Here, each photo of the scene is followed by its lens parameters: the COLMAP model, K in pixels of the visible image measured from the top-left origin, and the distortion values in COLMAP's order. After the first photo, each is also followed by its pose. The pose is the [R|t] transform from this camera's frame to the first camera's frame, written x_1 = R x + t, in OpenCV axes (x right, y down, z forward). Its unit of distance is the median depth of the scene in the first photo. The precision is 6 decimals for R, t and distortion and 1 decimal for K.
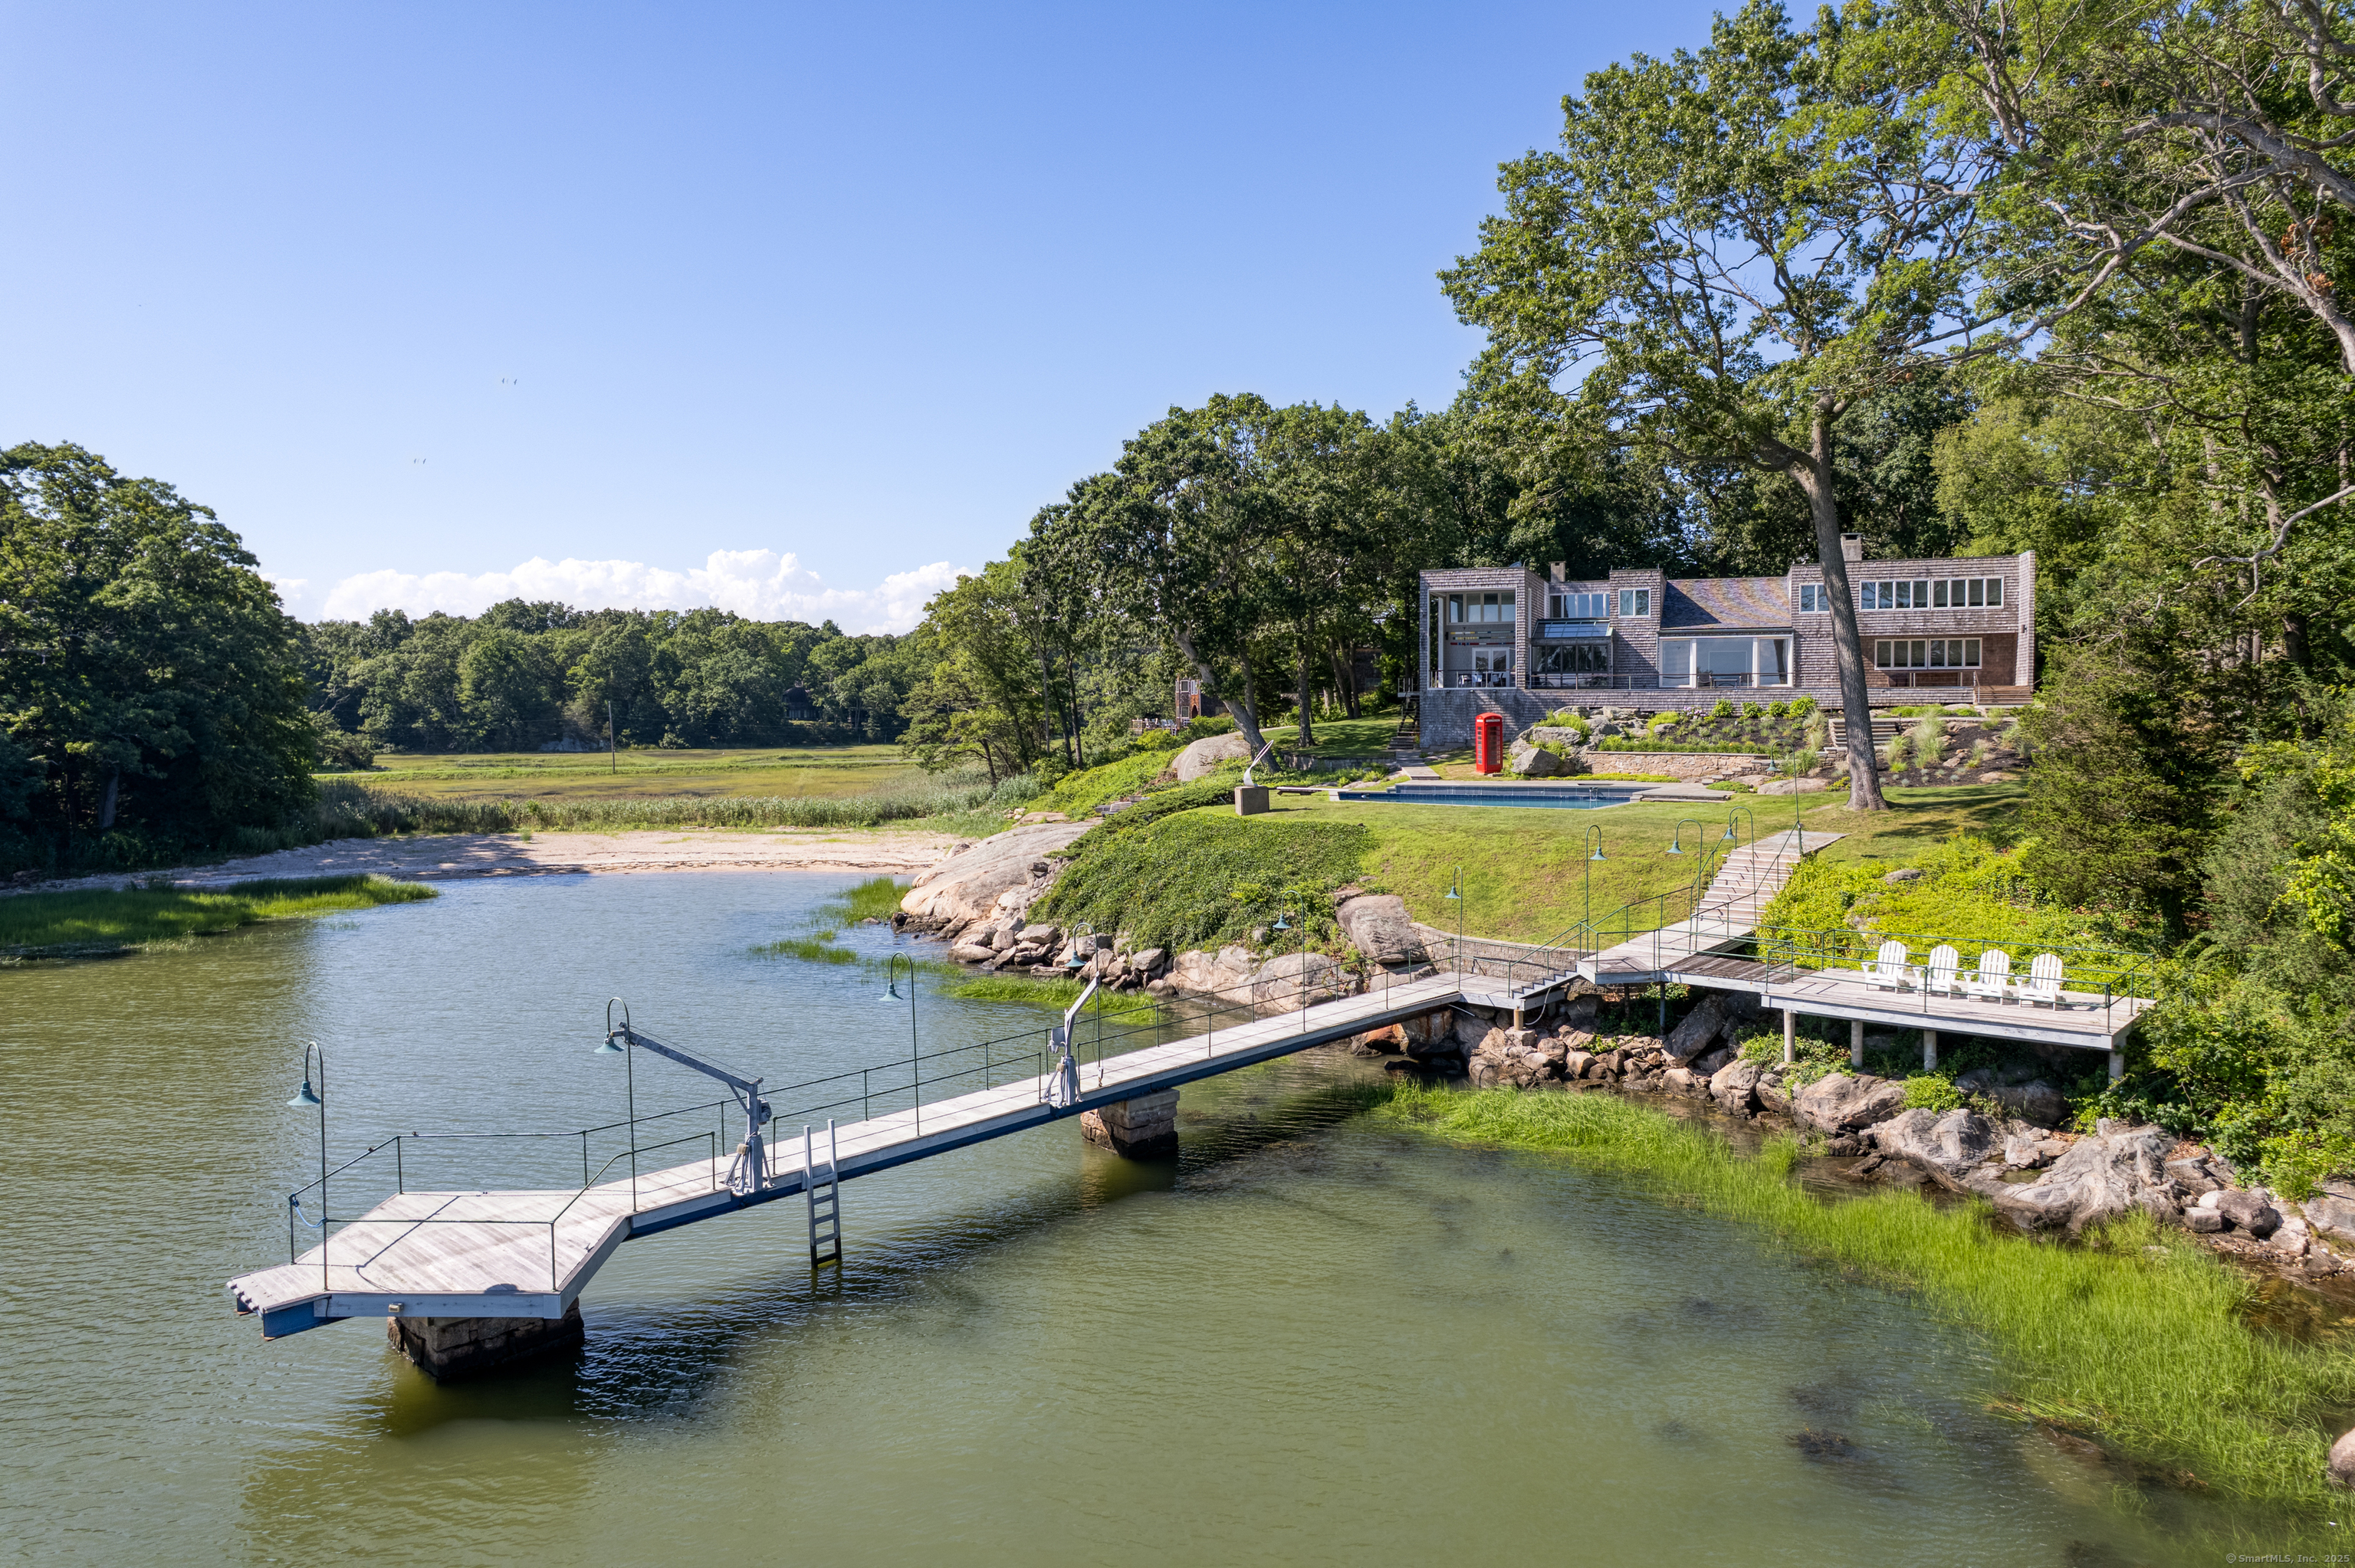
lens RADIAL K [[1509.5, 0, 1213.0], [0, 1509.5, 783.0], [0, 0, 1]] dist [-0.088268, 0.087405]
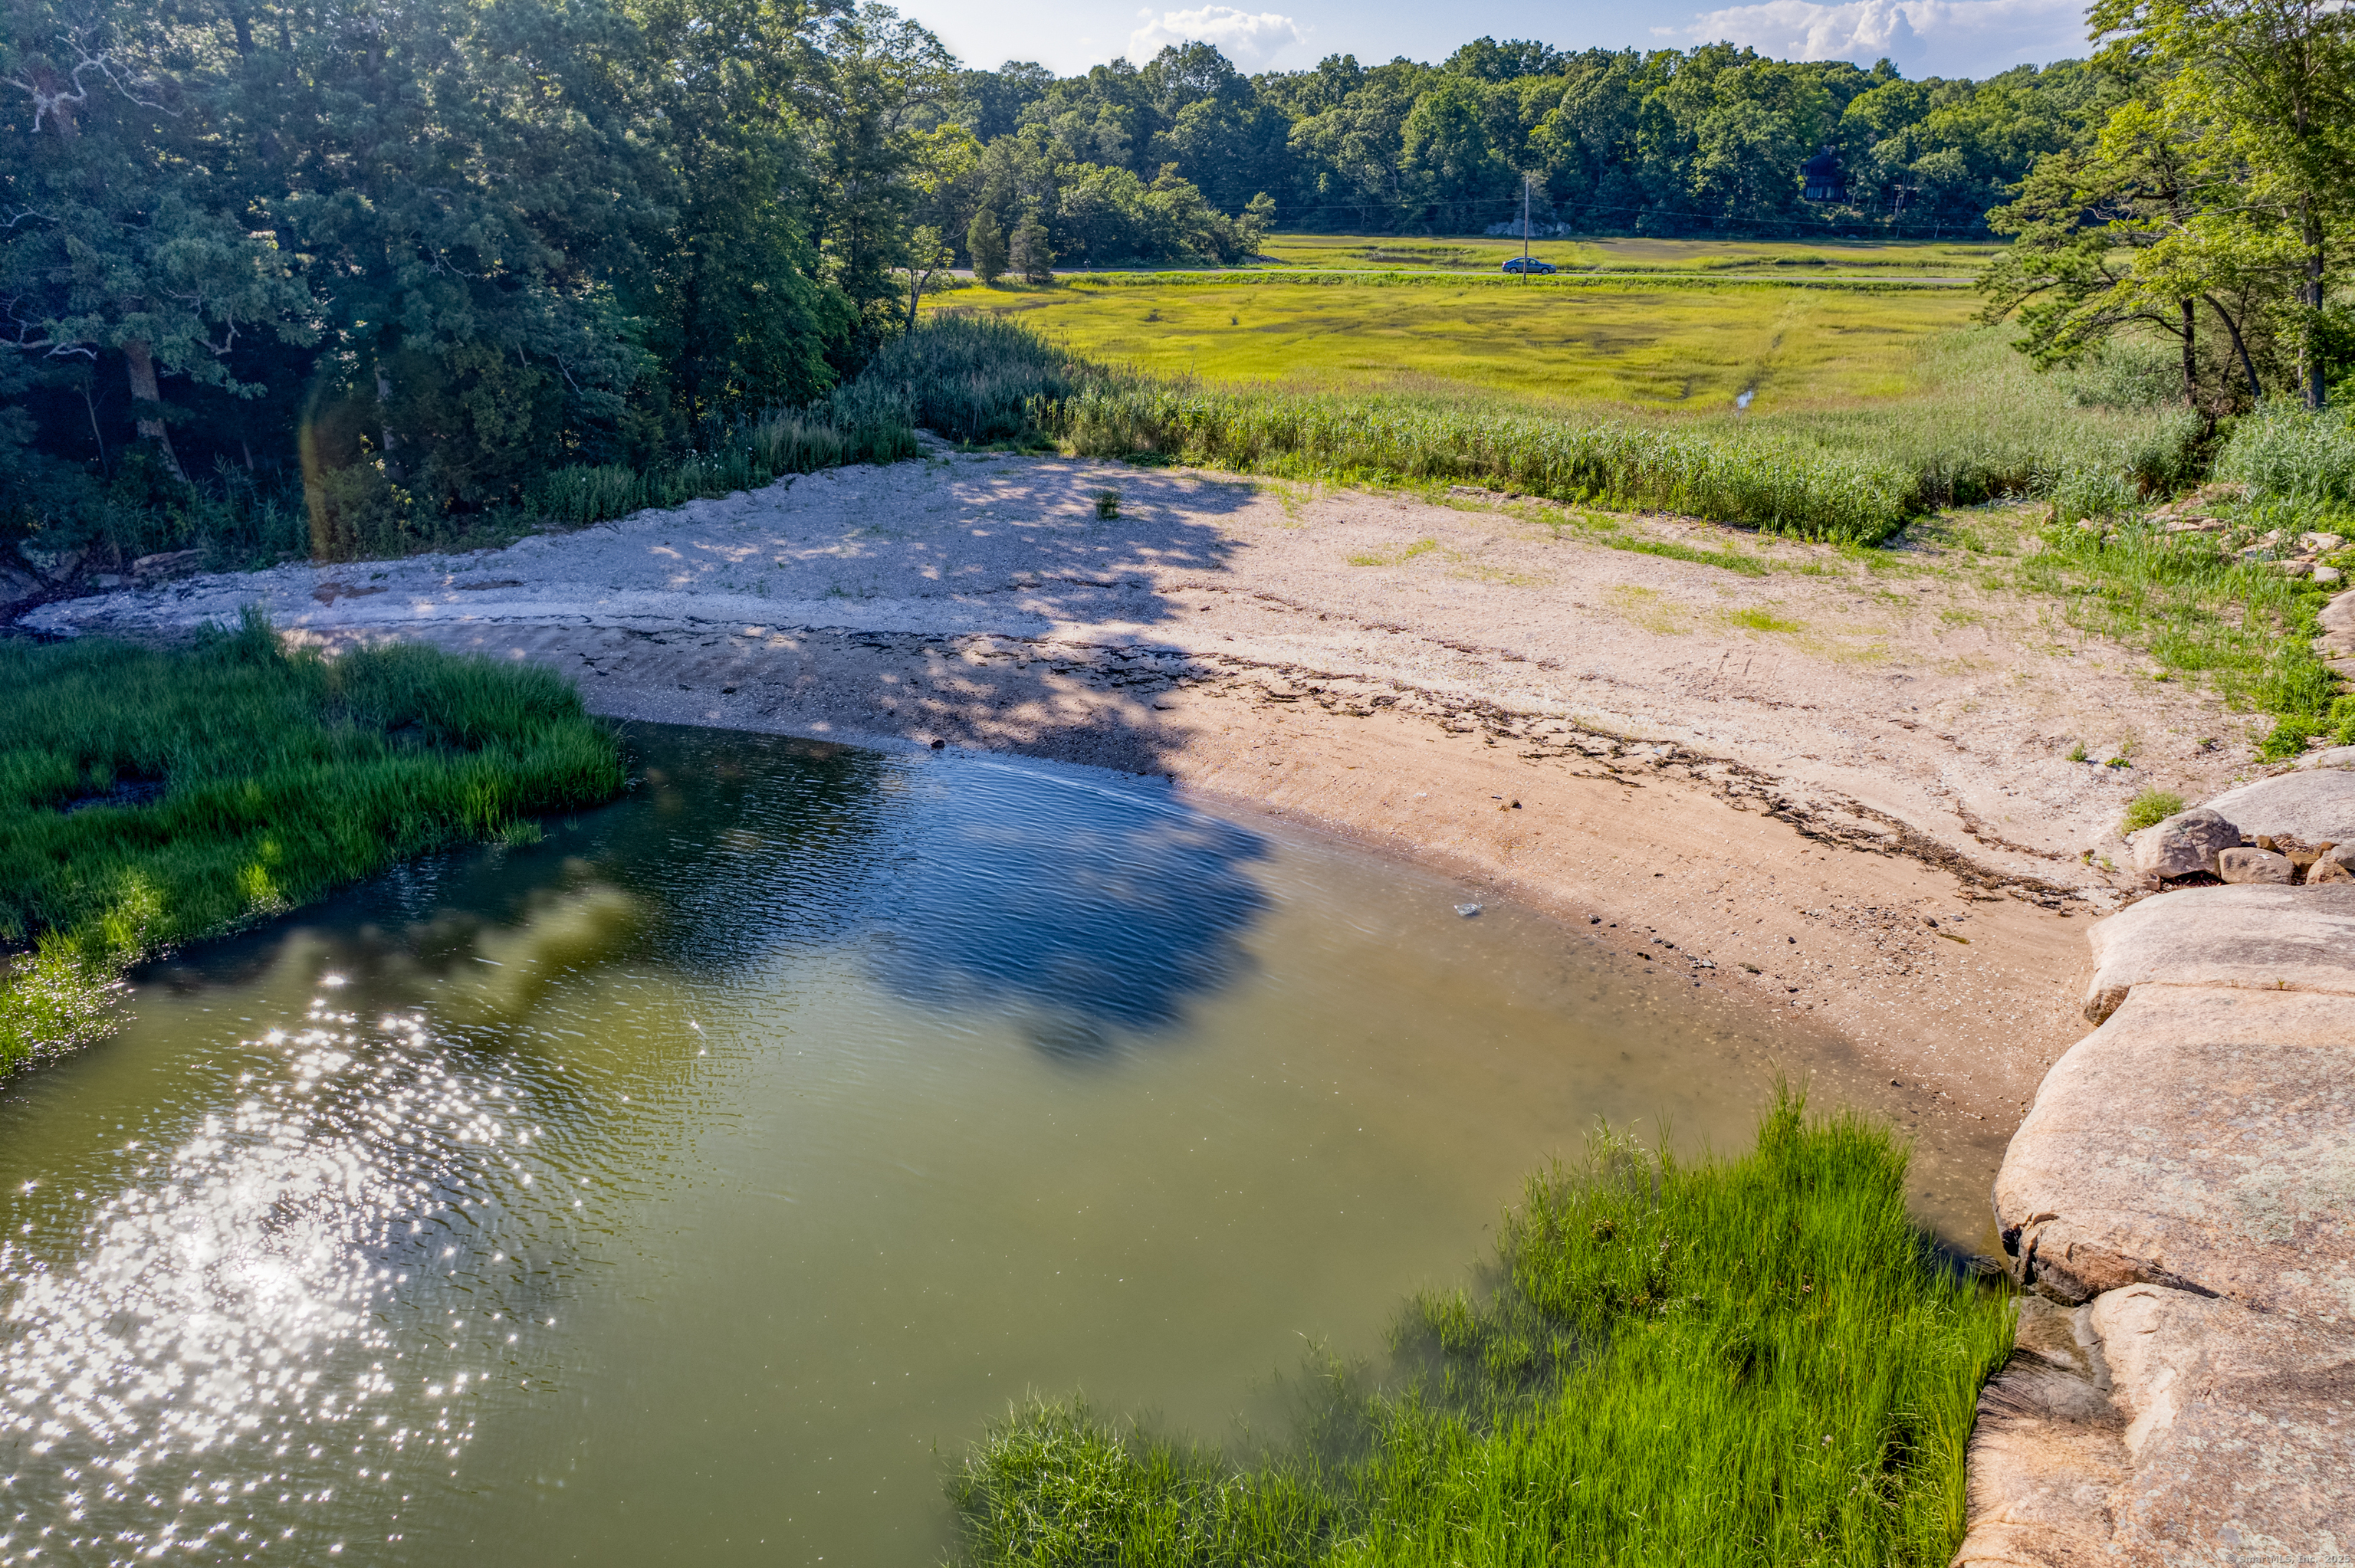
lens RADIAL K [[1509.5, 0, 1213.0], [0, 1509.5, 783.0], [0, 0, 1]] dist [-0.088268, 0.087405]
pose [[0.801513, 0.230378, -0.551818, -0.074213], [-0.033392, 0.938611, 0.343358, -0.022778], [0.597045, -0.256779, 0.760001, 0.312585]]
